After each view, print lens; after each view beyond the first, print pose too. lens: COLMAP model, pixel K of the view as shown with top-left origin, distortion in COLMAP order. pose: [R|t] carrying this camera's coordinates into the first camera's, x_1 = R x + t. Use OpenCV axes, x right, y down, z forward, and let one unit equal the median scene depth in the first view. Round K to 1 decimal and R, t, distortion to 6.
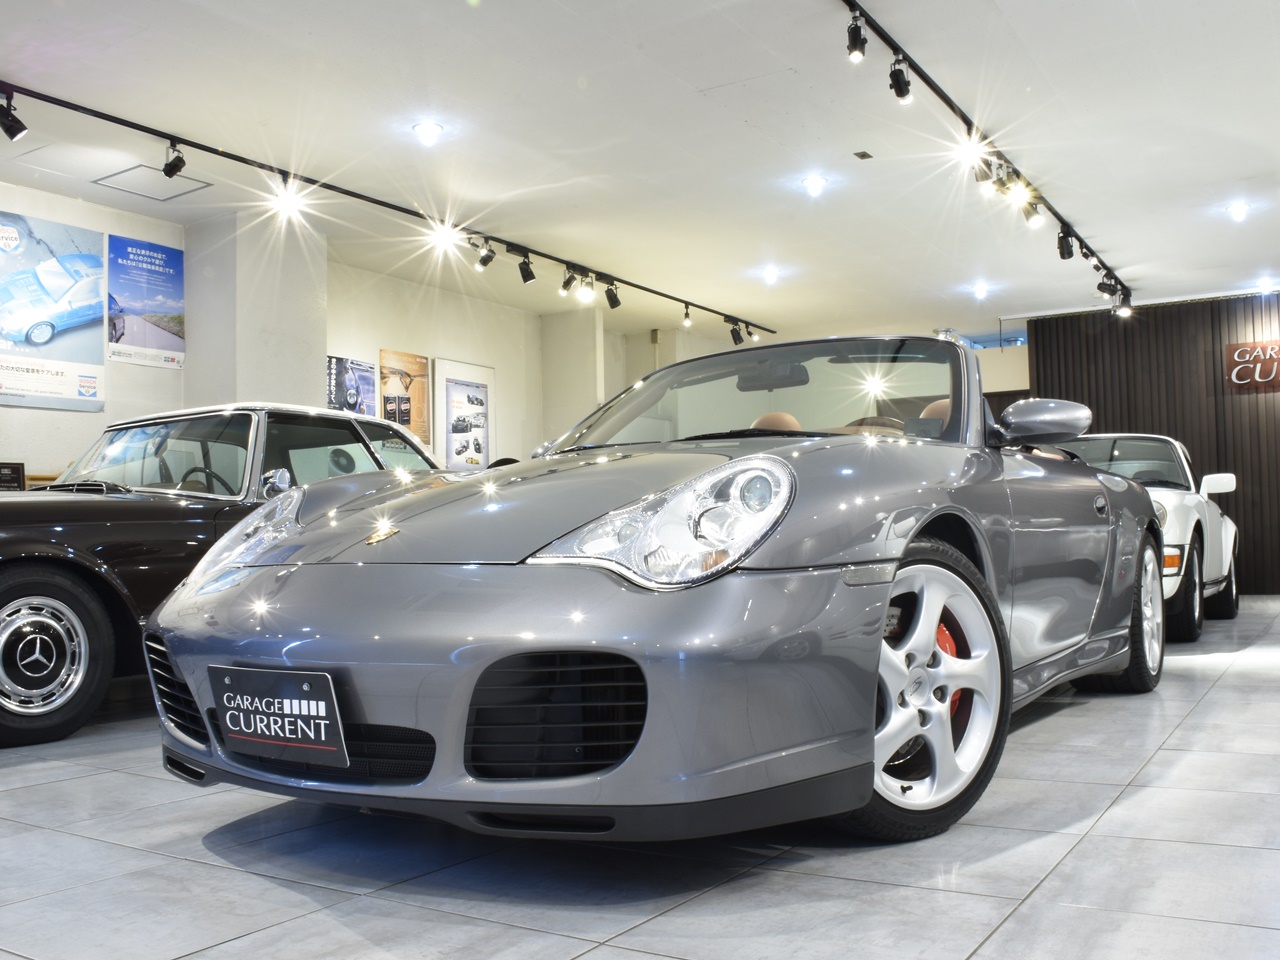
lens RADIAL K [[1157.1, 0, 621.3], [0, 1157.1, 485.2], [0, 0, 1]] dist [-0.079084, -0.015433]
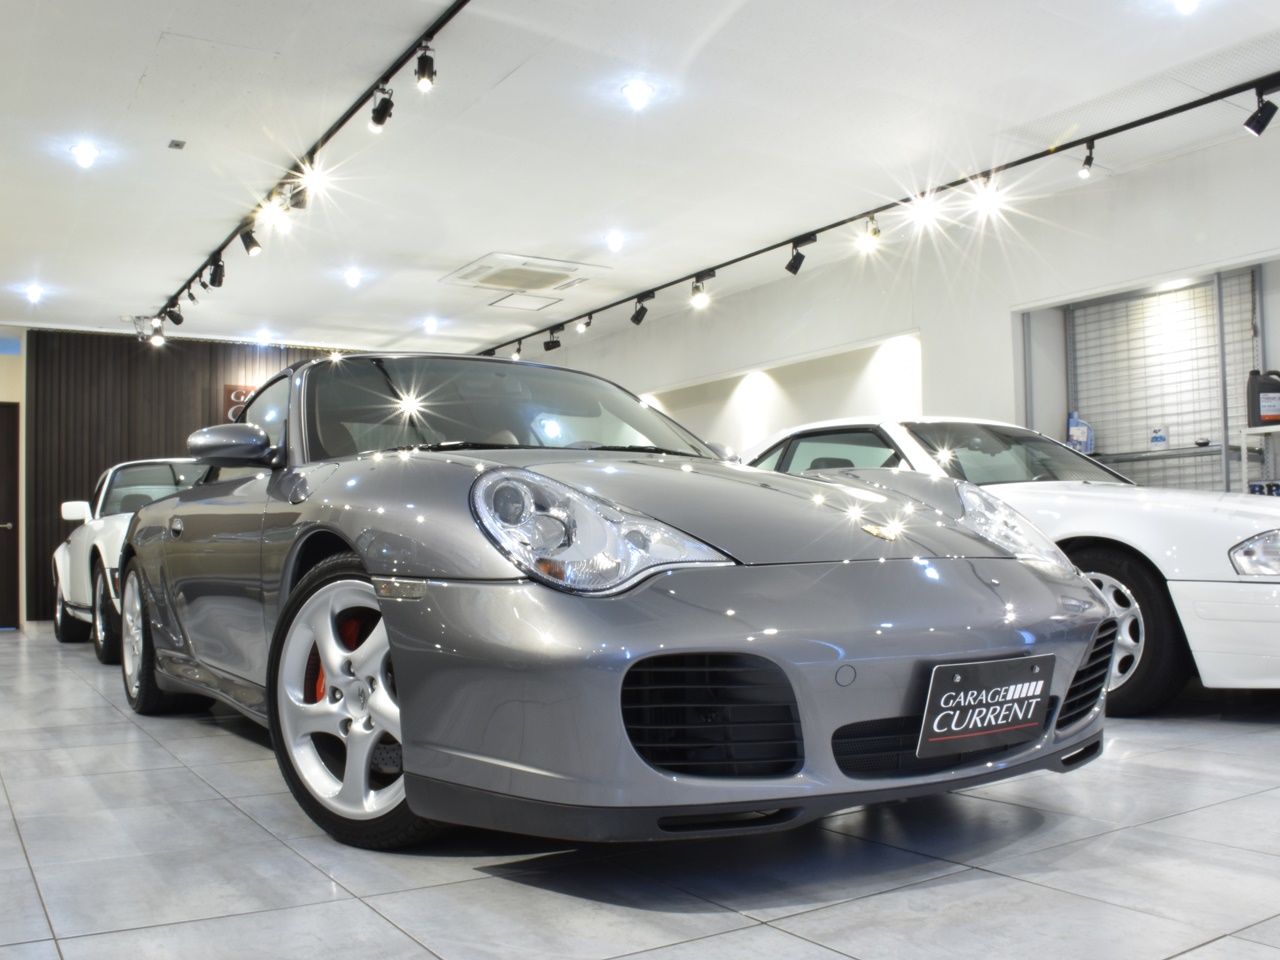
lens RADIAL K [[1157.1, 0, 621.3], [0, 1157.1, 485.2], [0, 0, 1]] dist [-0.079084, -0.015433]
pose [[0.446537, 0.060260, 0.892734, -0.772562], [-0.035086, 0.998141, -0.049825, 0.037404], [-0.894077, -0.009074, 0.447821, 0.469785]]
